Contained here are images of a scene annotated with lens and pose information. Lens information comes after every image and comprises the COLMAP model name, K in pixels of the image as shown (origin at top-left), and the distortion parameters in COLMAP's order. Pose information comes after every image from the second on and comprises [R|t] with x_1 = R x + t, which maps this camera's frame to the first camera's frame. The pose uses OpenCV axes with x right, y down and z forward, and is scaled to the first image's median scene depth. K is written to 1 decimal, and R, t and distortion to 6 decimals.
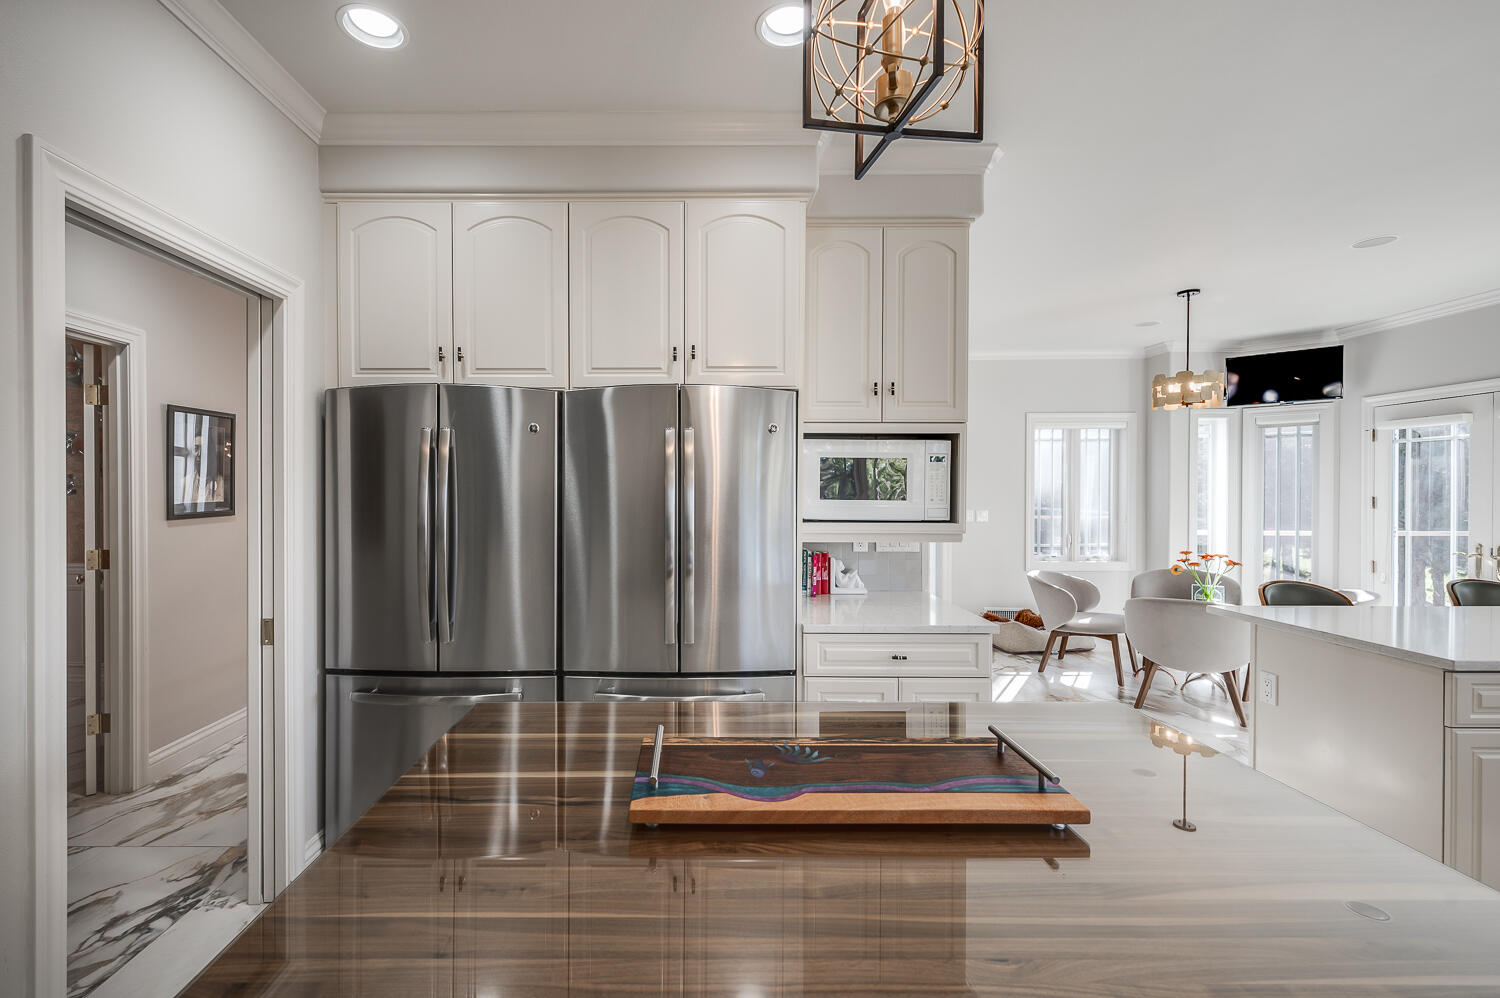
lens RADIAL K [[645.6, 0, 688.6], [0, 645.6, 495.0], [0, 0, 1]] dist [-0.000760, -0.000268]
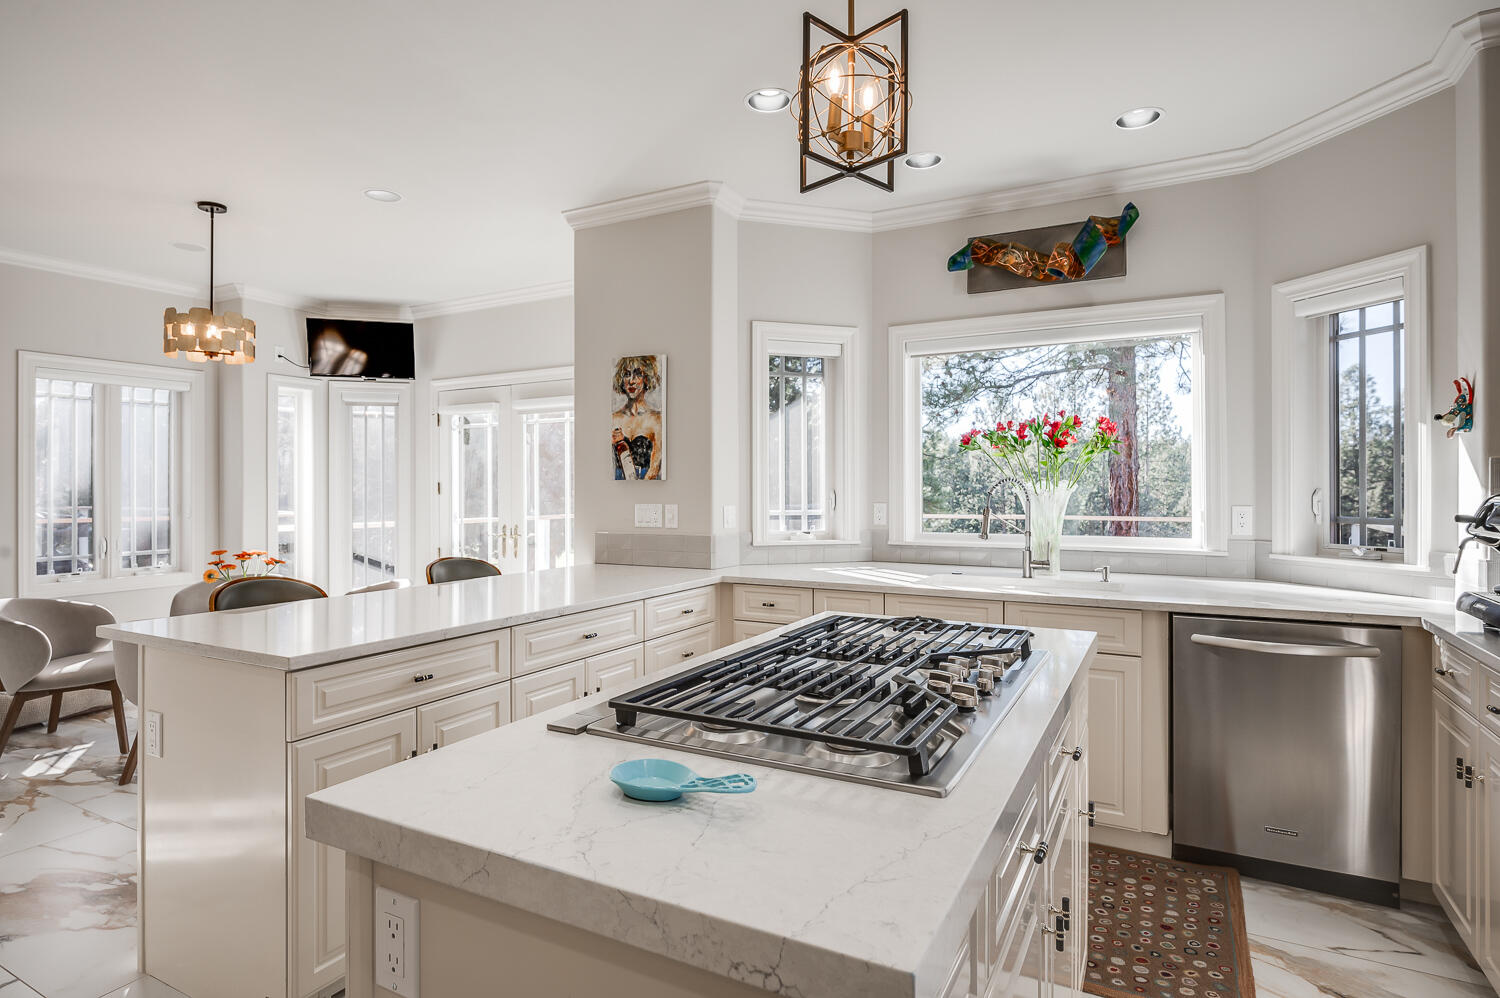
lens RADIAL K [[798.0, 0, 744.5], [0, 798.0, 485.0], [0, 0, 1]] dist [-0.003005, -0.000155]
pose [[0.472338, 0.001565, 0.881416, 0.208012], [0.009689, 0.999929, -0.006968, 0.019766], [-0.881364, 0.011831, 0.472289, 0.012905]]
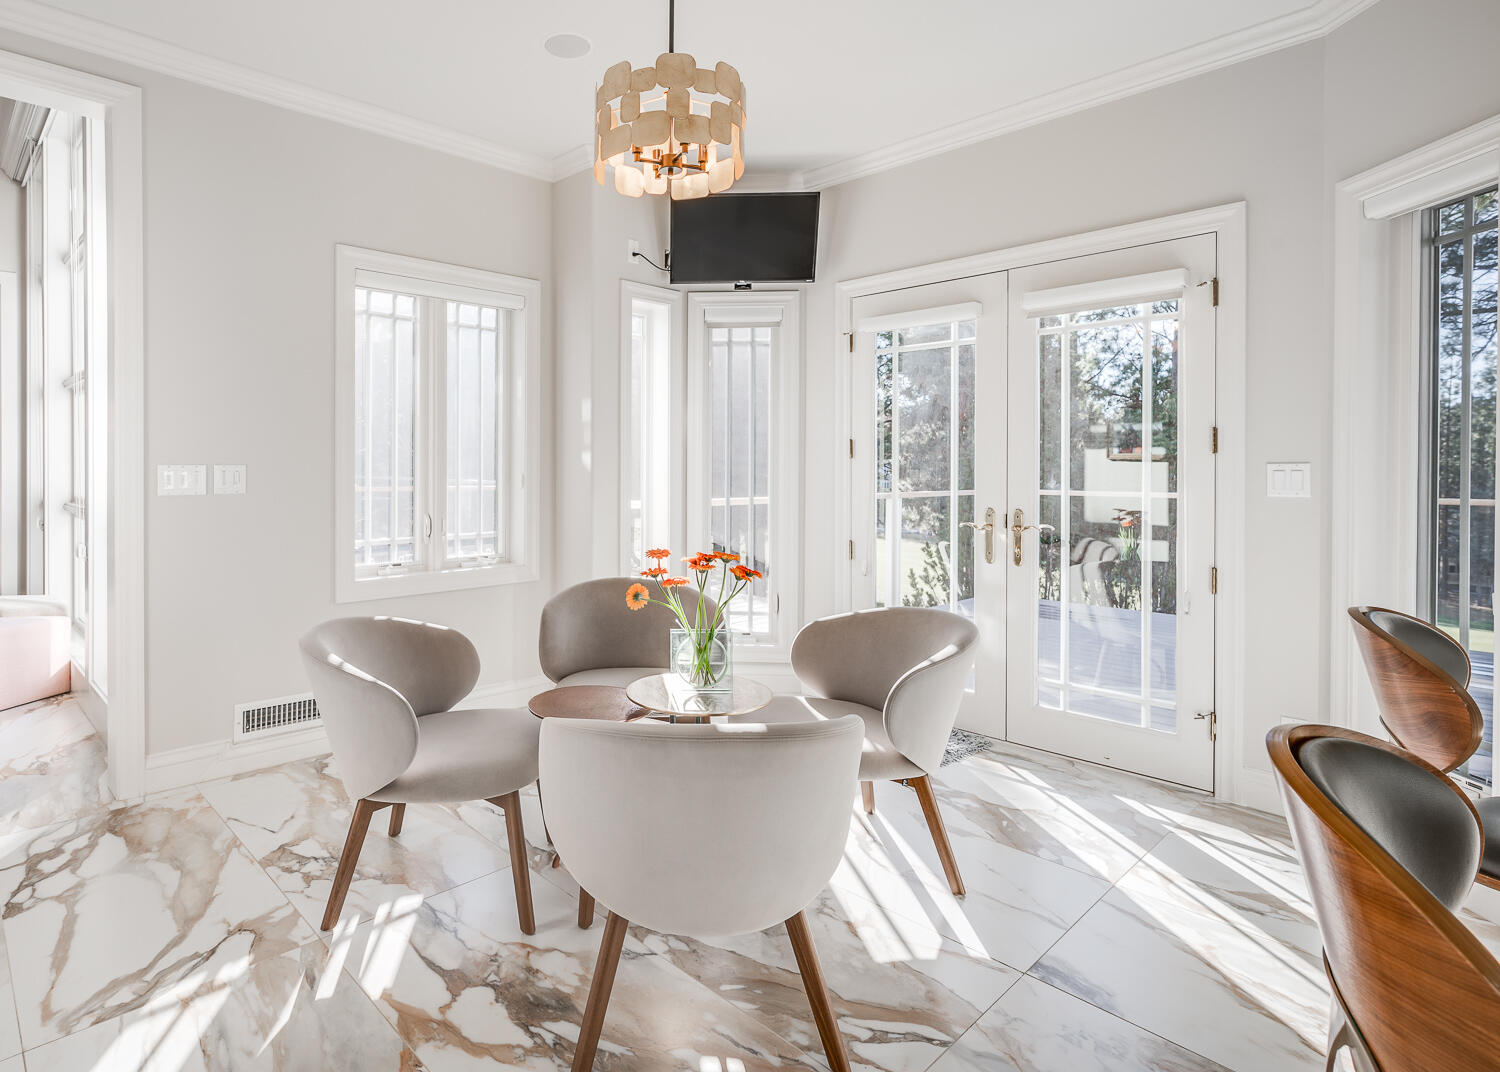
lens RADIAL K [[801.1, 0, 609.9], [0, 801.1, 471.5], [0, 0, 1]] dist [-0.002798, -0.000228]
pose [[0.751783, -0.002939, 0.659404, 0.363408], [0.001704, 0.999995, 0.002513, 0.031799], [-0.659408, -0.000766, 0.751785, 0.560134]]
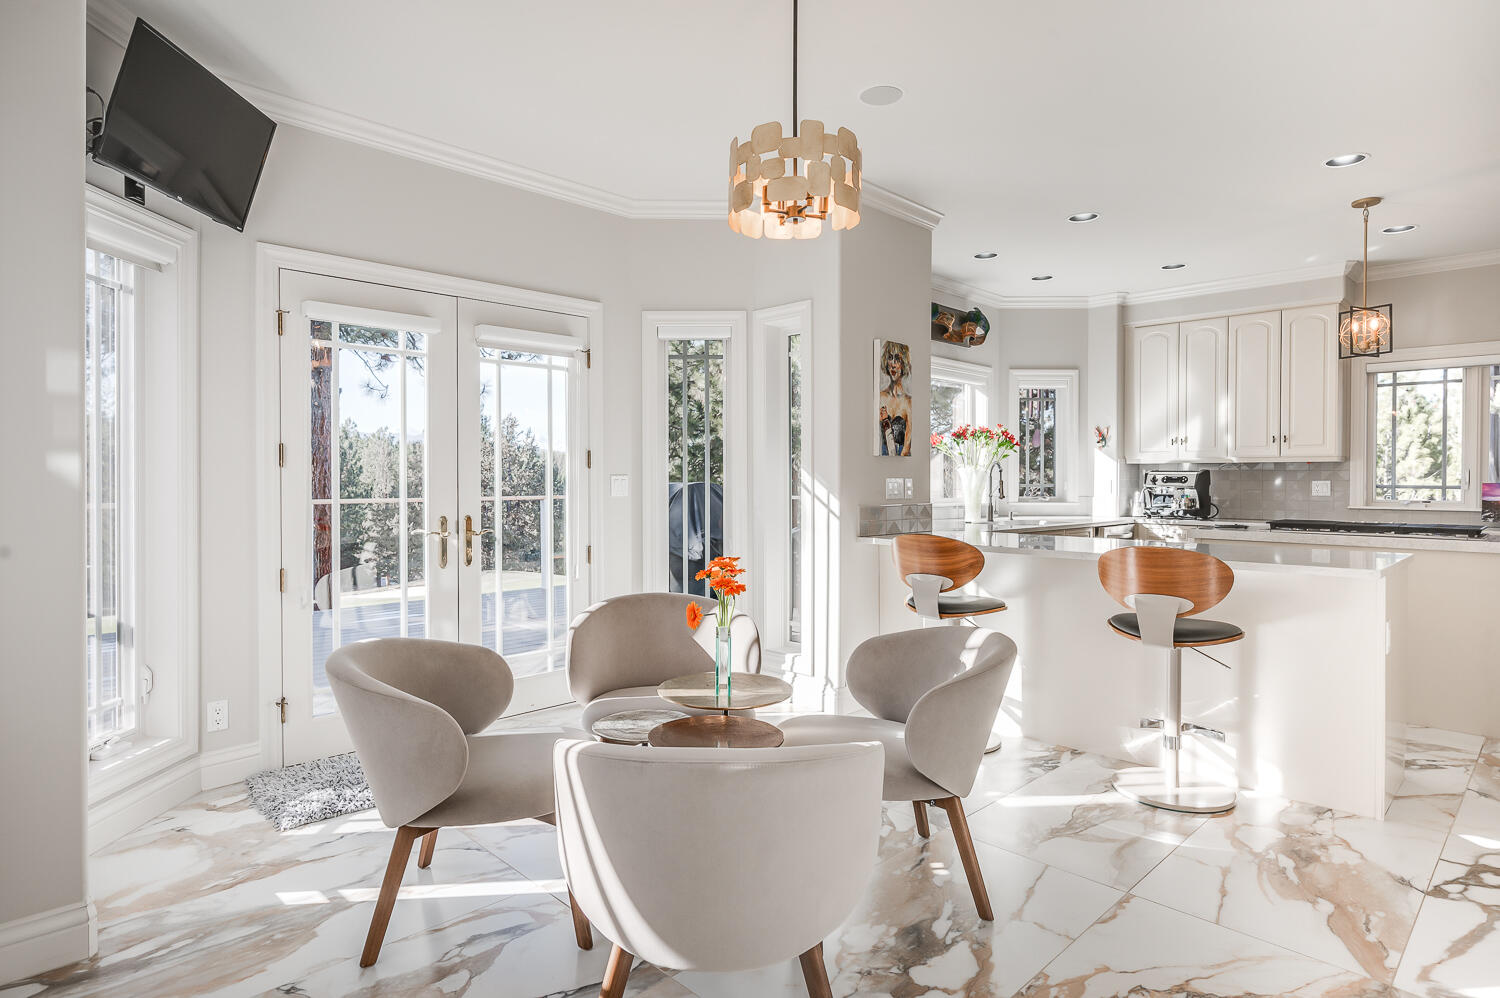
lens RADIAL K [[825.1, 0, 749.6], [0, 825.1, 479.2], [0, 0, 1]] dist [0.004161, -0.000510]
pose [[-0.713961, -0.006358, 0.700156, 0.337611], [-0.000106, 0.999960, 0.008972, 0.025172], [-0.700185, 0.006332, -0.713933, 1.194718]]
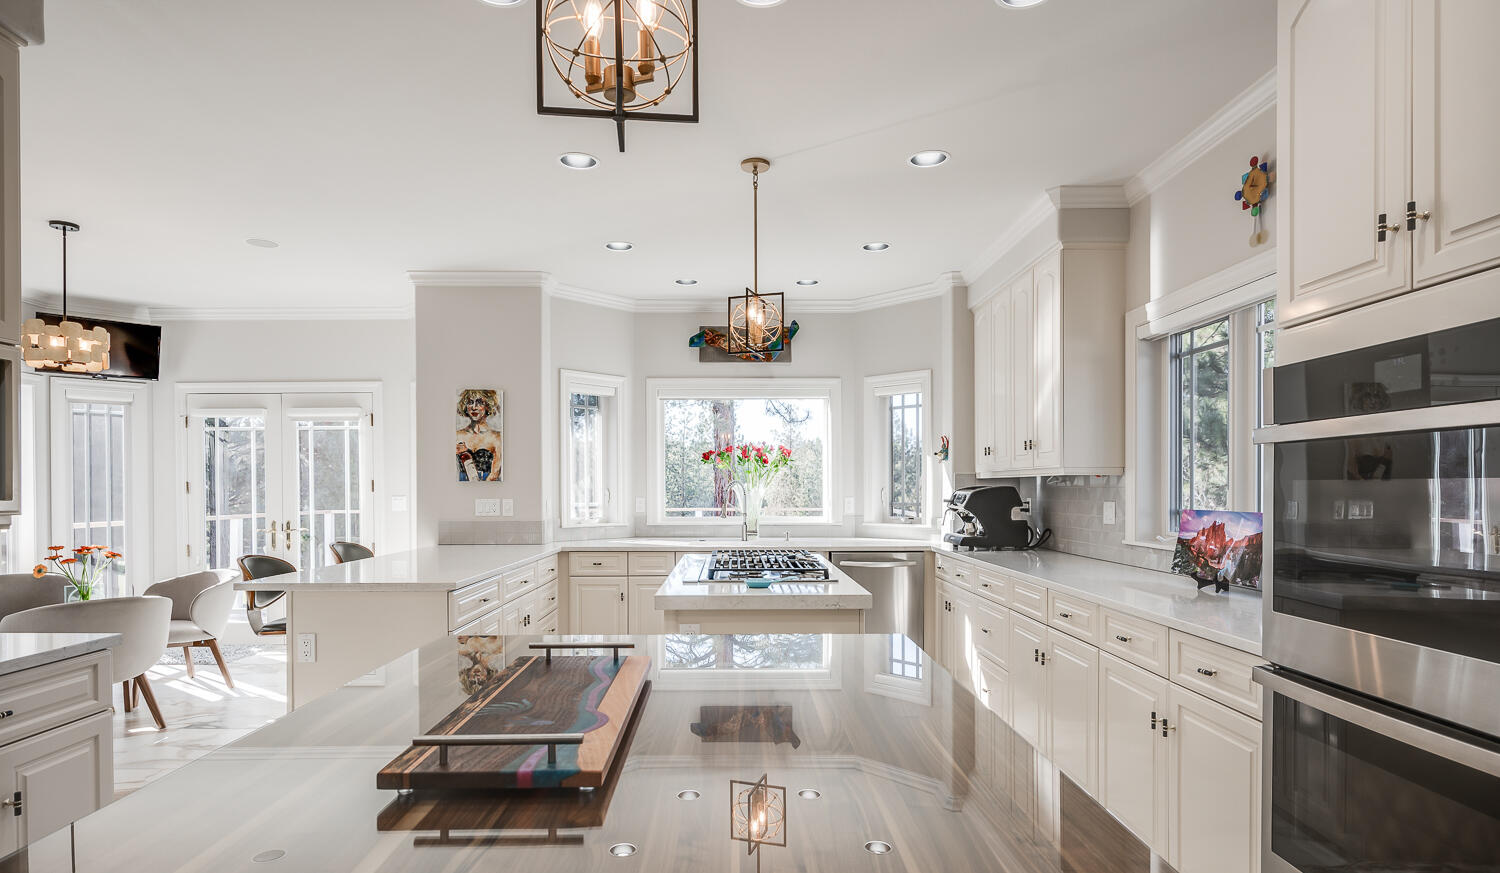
lens RADIAL K [[784.0, 0, 747.4], [0, 784.0, 492.1], [0, 0, 1]] dist [-0.002630, 0.000111]
pose [[-0.019786, -0.007134, 0.999779, -0.190827], [0.010122, 0.999922, 0.007335, 0.018713], [-0.999753, 0.010265, -0.019712, 0.138070]]
